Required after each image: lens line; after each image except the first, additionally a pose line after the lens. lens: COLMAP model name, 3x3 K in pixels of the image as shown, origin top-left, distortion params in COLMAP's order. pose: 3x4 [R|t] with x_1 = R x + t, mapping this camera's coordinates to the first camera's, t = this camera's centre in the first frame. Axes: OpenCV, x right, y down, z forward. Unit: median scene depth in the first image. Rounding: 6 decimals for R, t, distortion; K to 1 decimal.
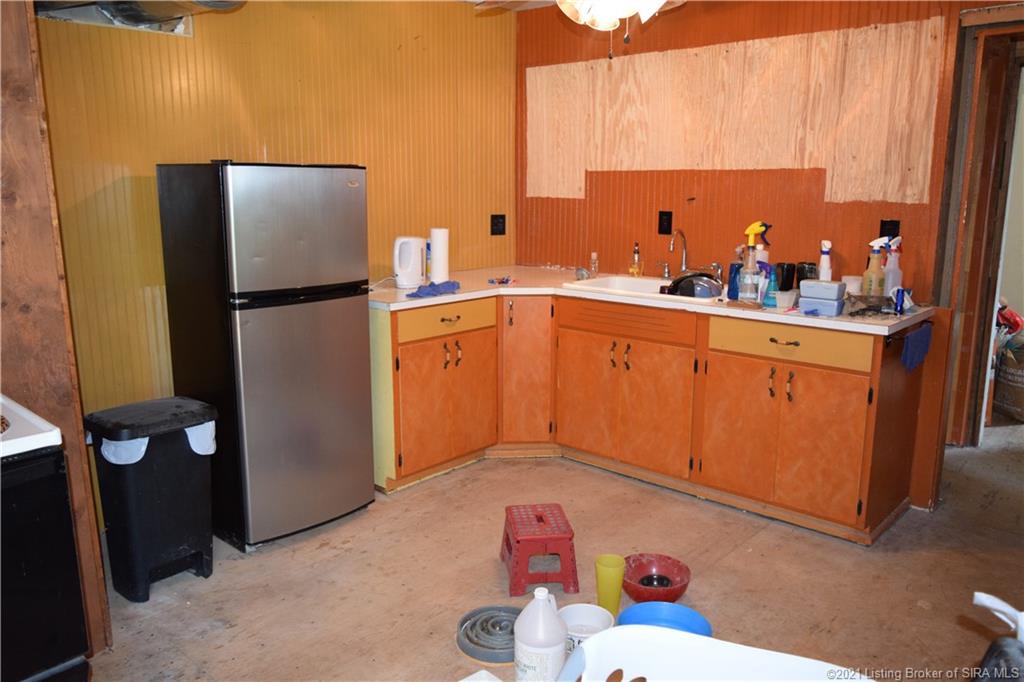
lens RADIAL K [[788.2, 0, 512.8], [0, 788.2, 336.6], [0, 0, 1]] dist [-0.017481, 0.002999]
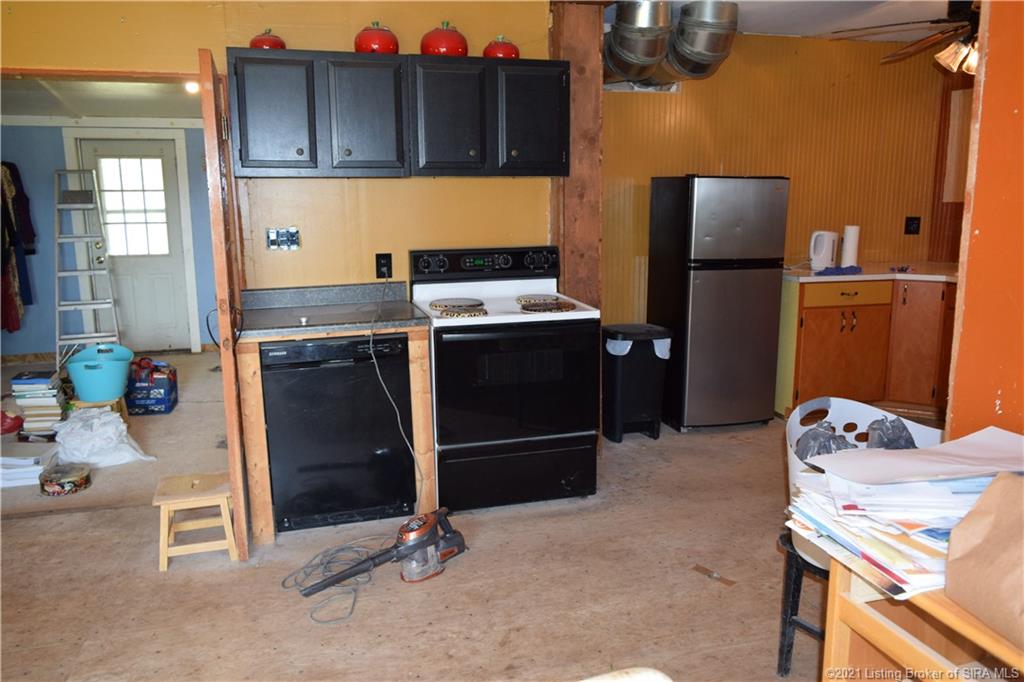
lens RADIAL K [[788.2, 0, 512.8], [0, 788.2, 336.6], [0, 0, 1]] dist [-0.017481, 0.002999]
pose [[0.845174, 0.092011, -0.526511, 0.151683], [-0.099470, 0.994939, 0.014199, 0.091228], [0.525153, 0.040372, 0.850050, -0.419901]]
